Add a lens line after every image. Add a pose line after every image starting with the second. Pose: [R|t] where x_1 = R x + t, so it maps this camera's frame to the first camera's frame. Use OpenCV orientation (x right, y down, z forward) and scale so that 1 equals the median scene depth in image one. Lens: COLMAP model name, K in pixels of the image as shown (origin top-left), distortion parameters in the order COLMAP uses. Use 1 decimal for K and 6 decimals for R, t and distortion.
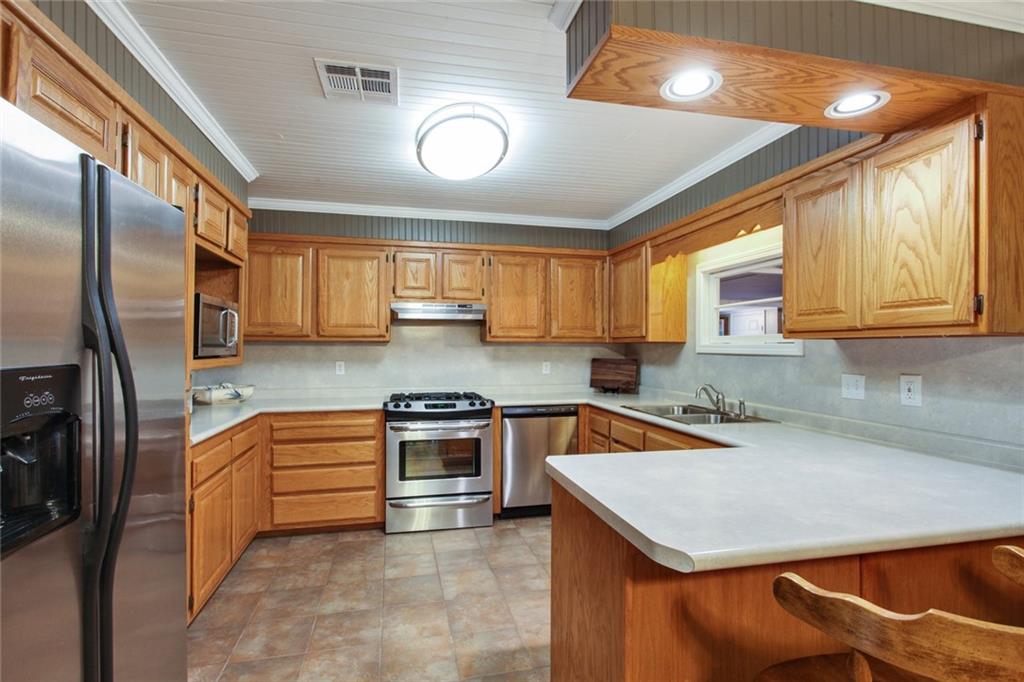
lens RADIAL K [[493.7, 0, 505.8], [0, 493.7, 345.4], [0, 0, 1]] dist [-0.012667, 0.003698]
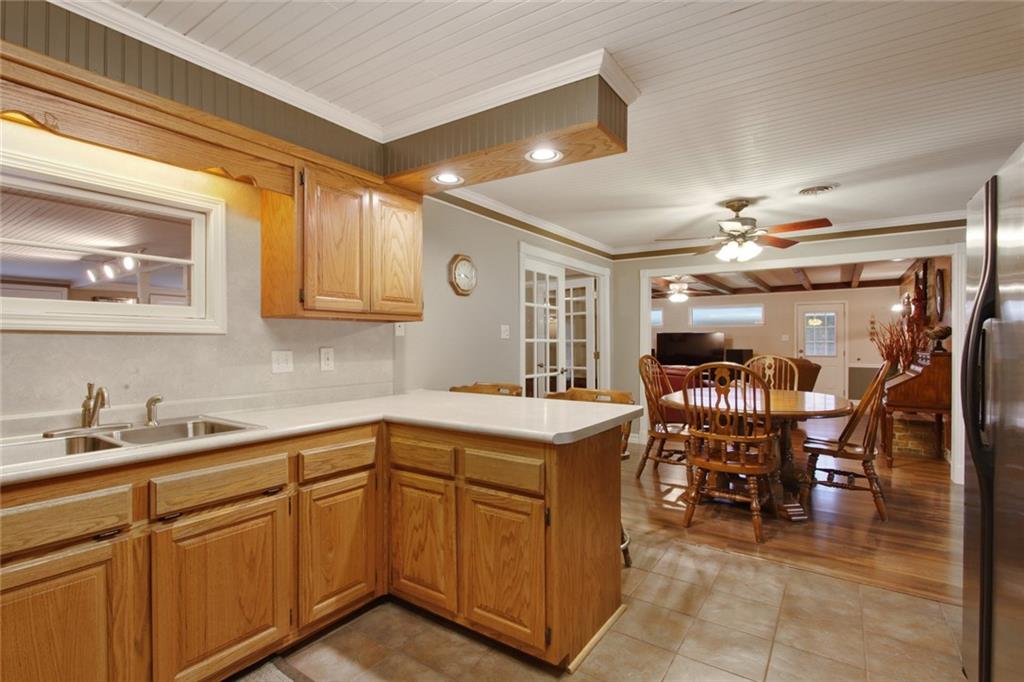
lens RADIAL K [[493.7, 0, 505.6], [0, 493.7, 342.9], [0, 0, 1]] dist [-0.012667, 0.003698]
pose [[-0.675423, -0.001725, 0.737428, -0.501575], [-0.001803, 0.999998, 0.000688, 0.045282], [-0.737428, -0.000865, -0.675425, 1.554554]]
